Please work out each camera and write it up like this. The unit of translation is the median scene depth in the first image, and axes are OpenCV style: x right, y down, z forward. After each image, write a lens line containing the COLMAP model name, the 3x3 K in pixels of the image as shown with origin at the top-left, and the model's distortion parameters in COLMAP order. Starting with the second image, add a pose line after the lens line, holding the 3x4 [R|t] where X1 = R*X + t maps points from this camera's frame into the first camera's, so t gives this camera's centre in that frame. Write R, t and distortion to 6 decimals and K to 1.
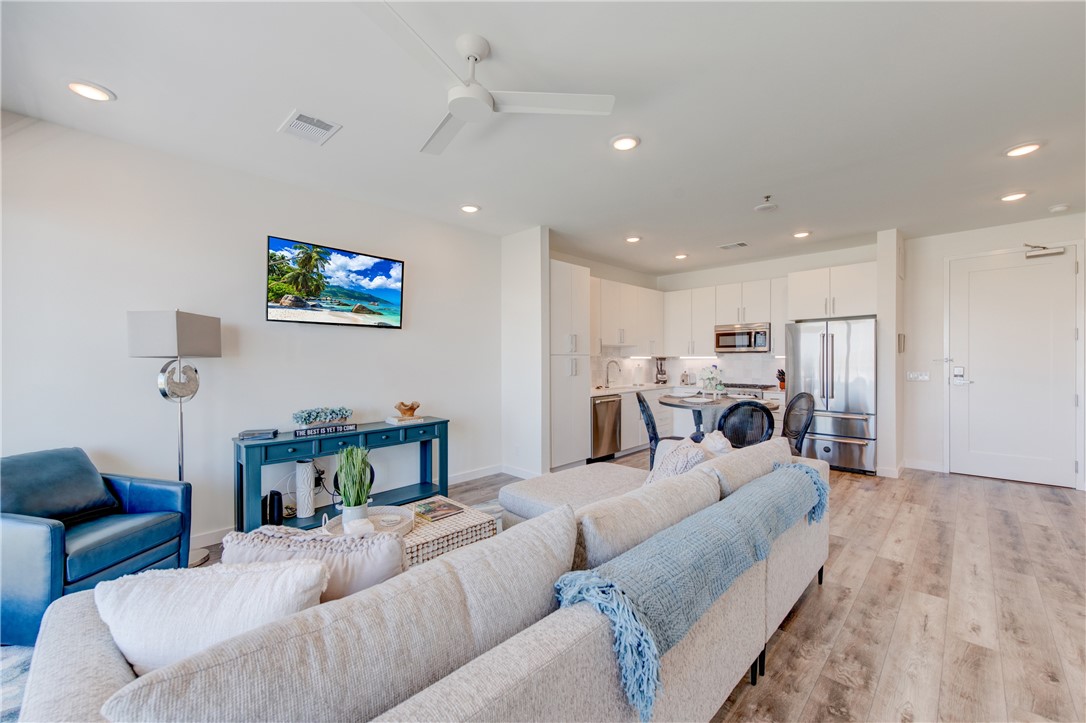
lens RADIAL K [[436.7, 0, 543.0], [0, 436.7, 361.5], [0, 0, 1]] dist [0.010464, 0.000190]
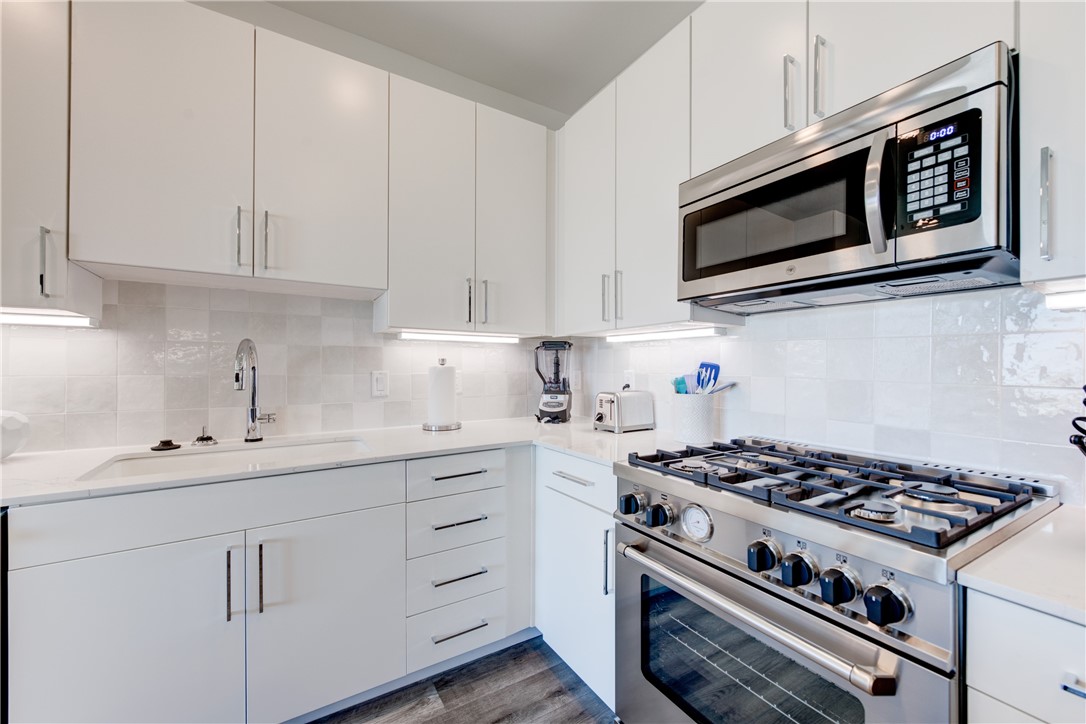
lens RADIAL K [[424.7, 0, 540.8], [0, 424.7, 365.5], [0, 0, 1]] dist [0.002917, 0.000021]
pose [[0.968784, 0.009164, -0.247737, 0.495540], [-0.011584, 0.999898, -0.008311, 0.017804], [0.247636, 0.010921, 0.968792, 1.013221]]
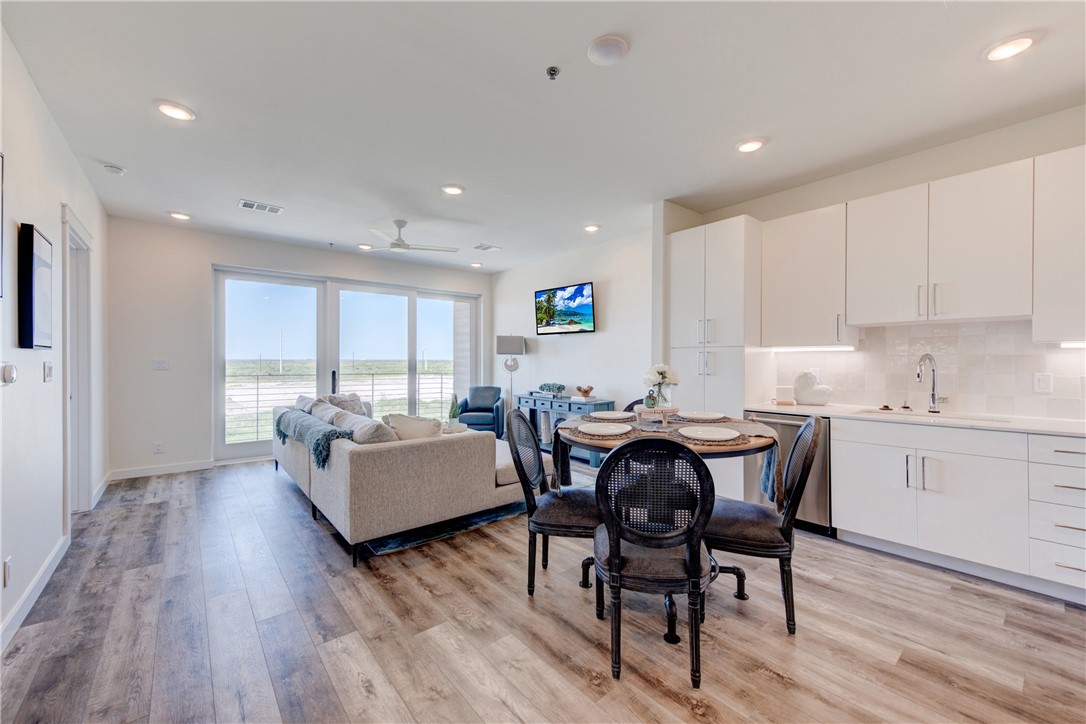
lens RADIAL K [[439.4, 0, 538.4], [0, 439.4, 360.5], [0, 0, 1]] dist [-0.000822, -0.000131]
pose [[-0.125626, 0.006640, -0.992055, 0.858487], [-0.004144, 0.999965, 0.007218, 0.004380], [0.992069, 0.005018, -0.125594, 0.821020]]
